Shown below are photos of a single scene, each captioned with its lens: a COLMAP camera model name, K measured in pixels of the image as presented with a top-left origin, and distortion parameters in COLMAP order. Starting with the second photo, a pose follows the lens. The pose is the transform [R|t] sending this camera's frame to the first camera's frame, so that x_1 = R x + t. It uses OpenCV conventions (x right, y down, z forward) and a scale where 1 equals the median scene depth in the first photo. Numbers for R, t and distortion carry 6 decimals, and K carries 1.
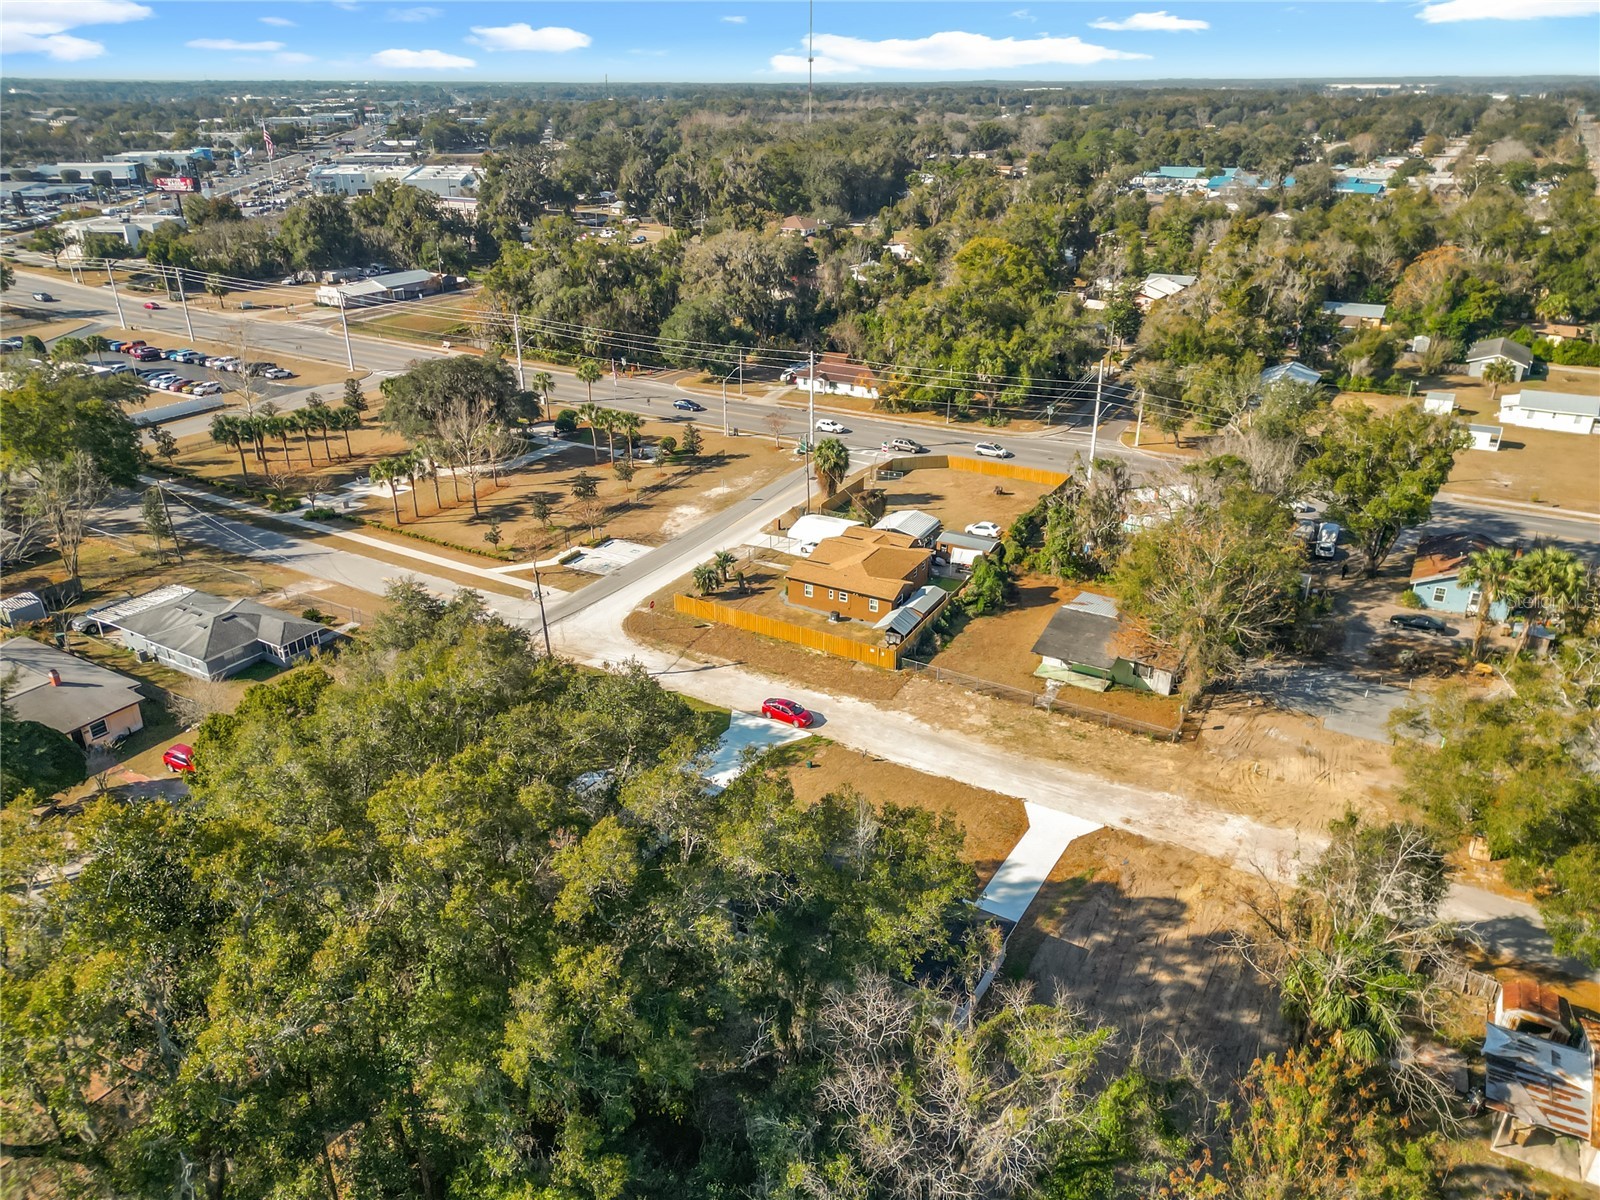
lens RADIAL K [[1158.2, 0, 801.6], [0, 1158.2, 549.6], [0, 0, 1]] dist [0.079321, -0.084077]
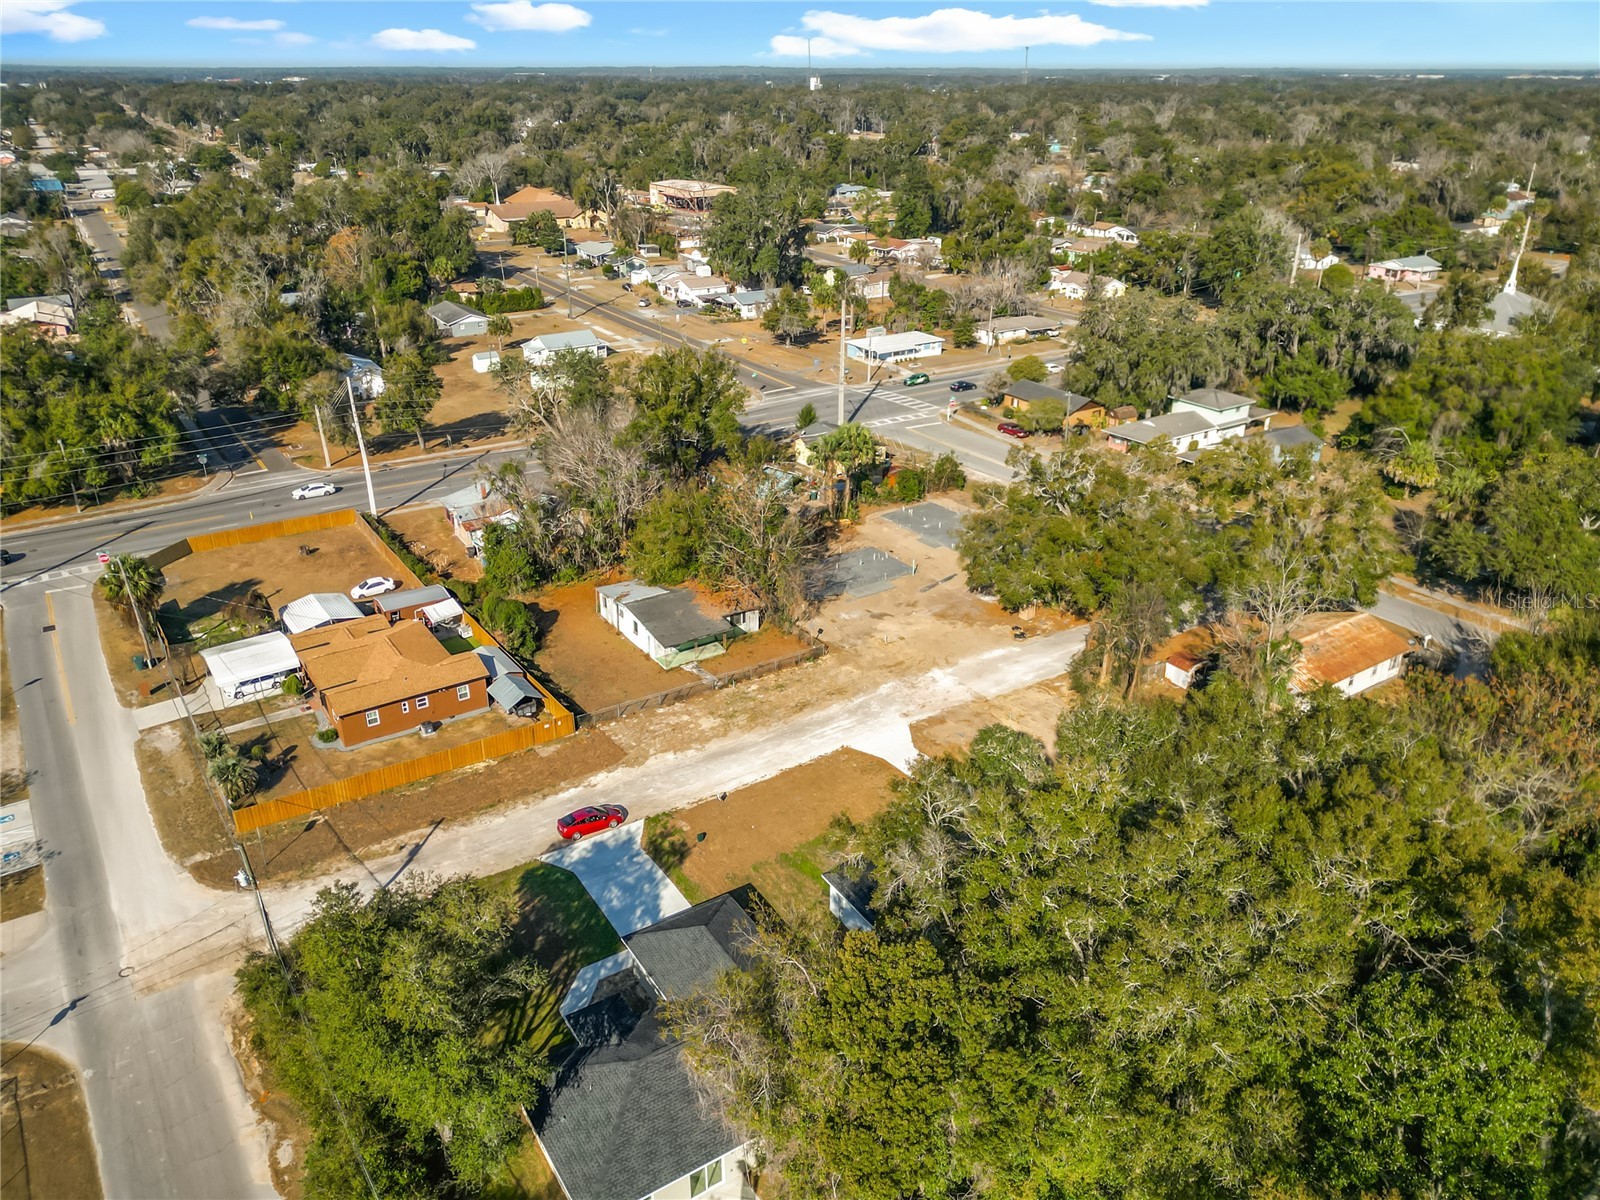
lens RADIAL K [[1158.2, 0, 801.6], [0, 1158.2, 549.6], [0, 0, 1]] dist [0.079321, -0.084077]
pose [[0.456973, -0.341800, 0.821187, -0.371392], [0.335052, 0.921364, 0.197047, -0.100702], [-0.823963, 0.185095, 0.535560, 0.257661]]
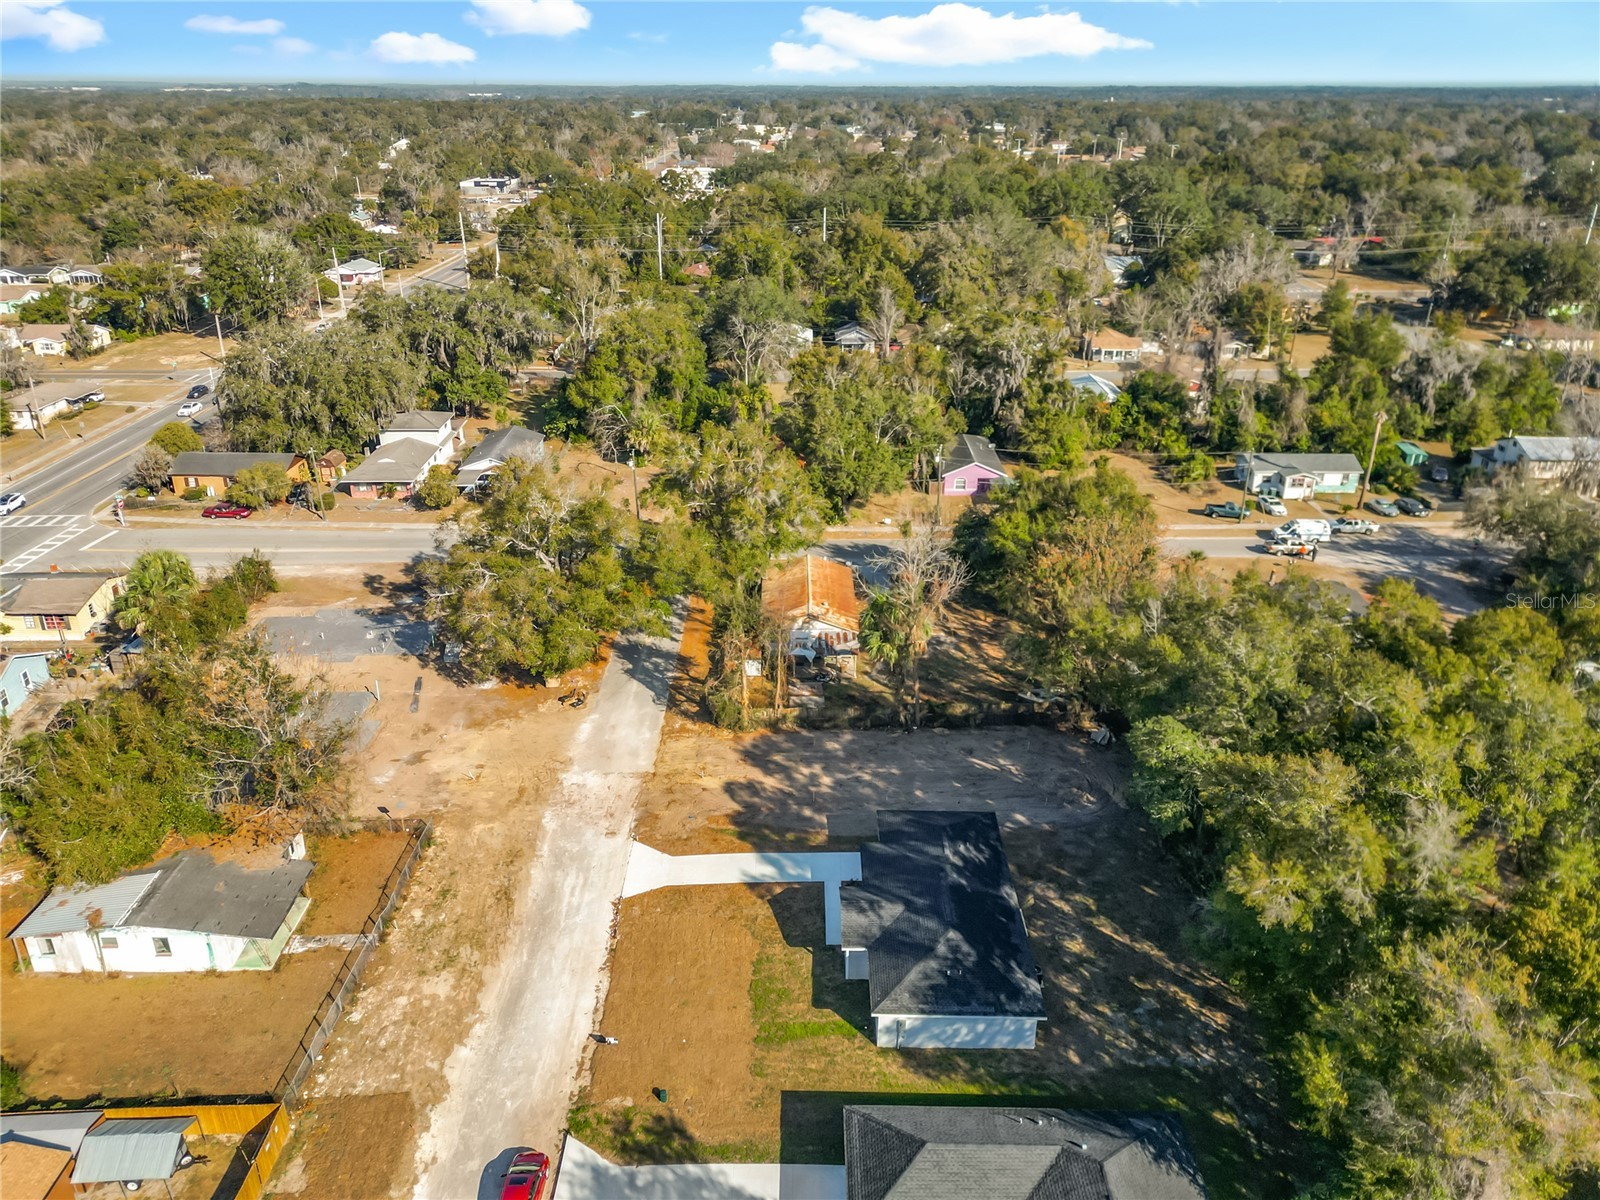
lens RADIAL K [[1122.5, 0, 796.5], [0, 1122.5, 518.2], [0, 0, 1]] dist [0.069357, -0.082100]
pose [[-0.485859, -0.315464, 0.815122, -0.275685], [0.325247, 0.800364, 0.503619, -0.231276], [-0.811268, 0.509804, -0.286260, 0.583391]]
